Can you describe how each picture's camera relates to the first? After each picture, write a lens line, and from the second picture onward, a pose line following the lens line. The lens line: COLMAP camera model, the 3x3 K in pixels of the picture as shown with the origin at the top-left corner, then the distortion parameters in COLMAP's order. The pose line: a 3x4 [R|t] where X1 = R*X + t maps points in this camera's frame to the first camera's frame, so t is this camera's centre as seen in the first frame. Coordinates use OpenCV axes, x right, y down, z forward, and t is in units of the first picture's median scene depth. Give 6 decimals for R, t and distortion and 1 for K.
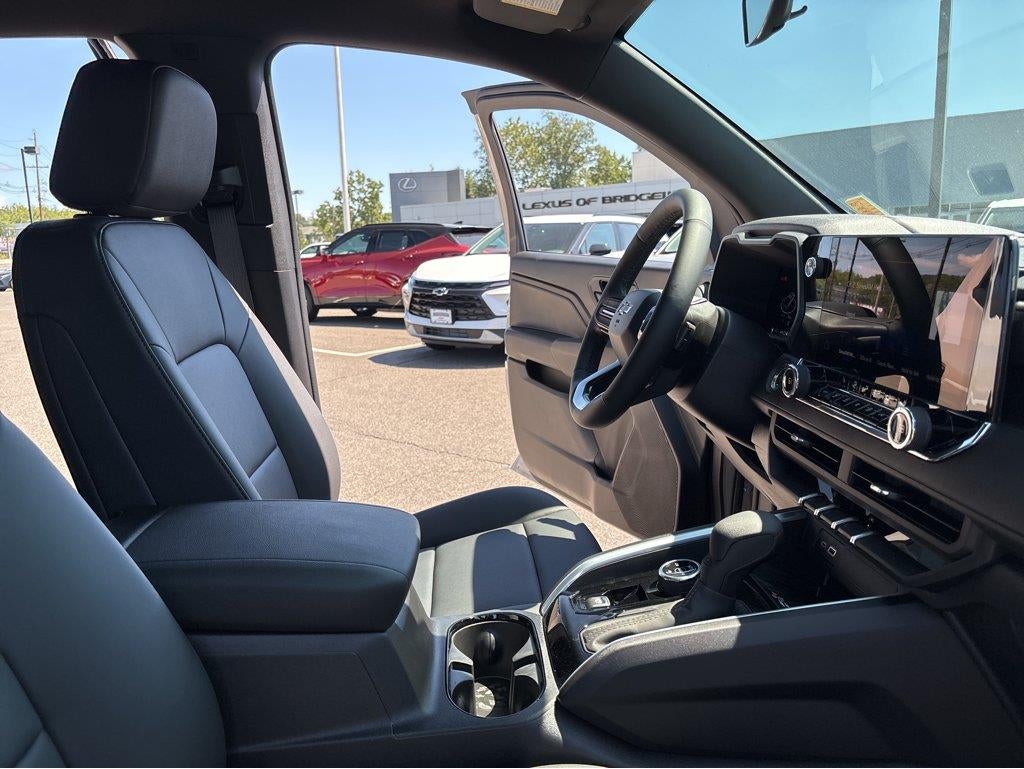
lens RADIAL K [[757.0, 0, 503.5], [0, 757.0, 387.9], [0, 0, 1]] dist [0.091947, -0.195886]
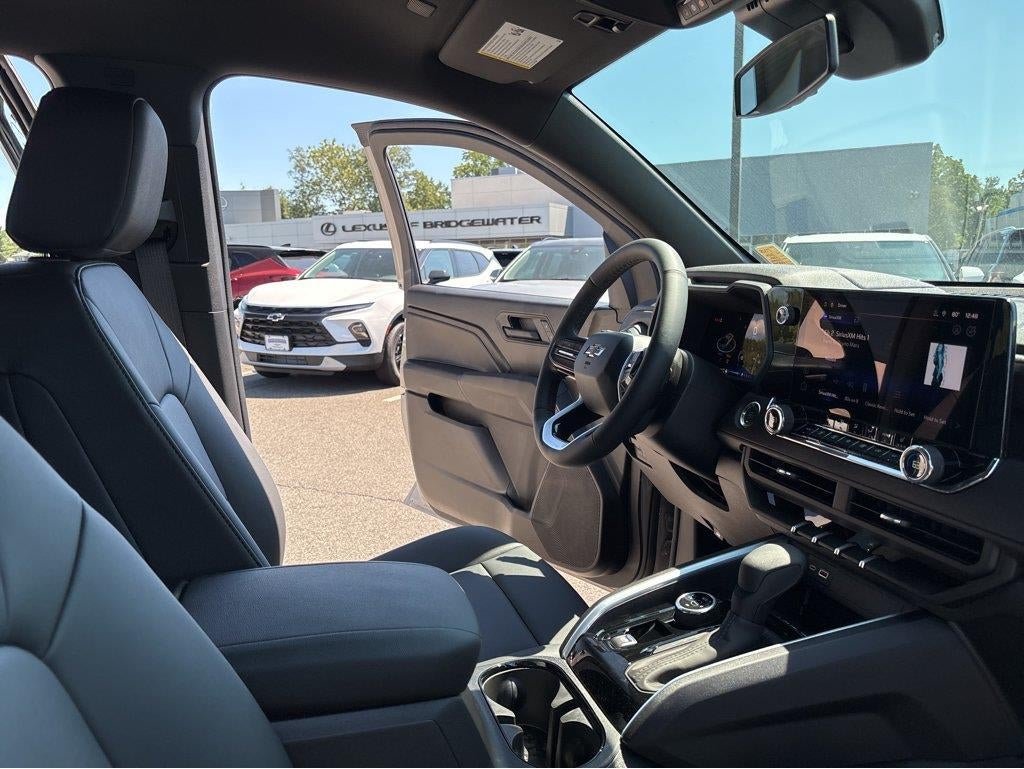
lens RADIAL K [[757.0, 0, 503.5], [0, 757.0, 387.9], [0, 0, 1]] dist [0.091947, -0.195886]
pose [[0.974810, -0.023083, 0.221841, -0.152817], [0.029921, 0.999174, -0.027509, -0.022413], [-0.221023, 0.033454, 0.974695, 0.010012]]
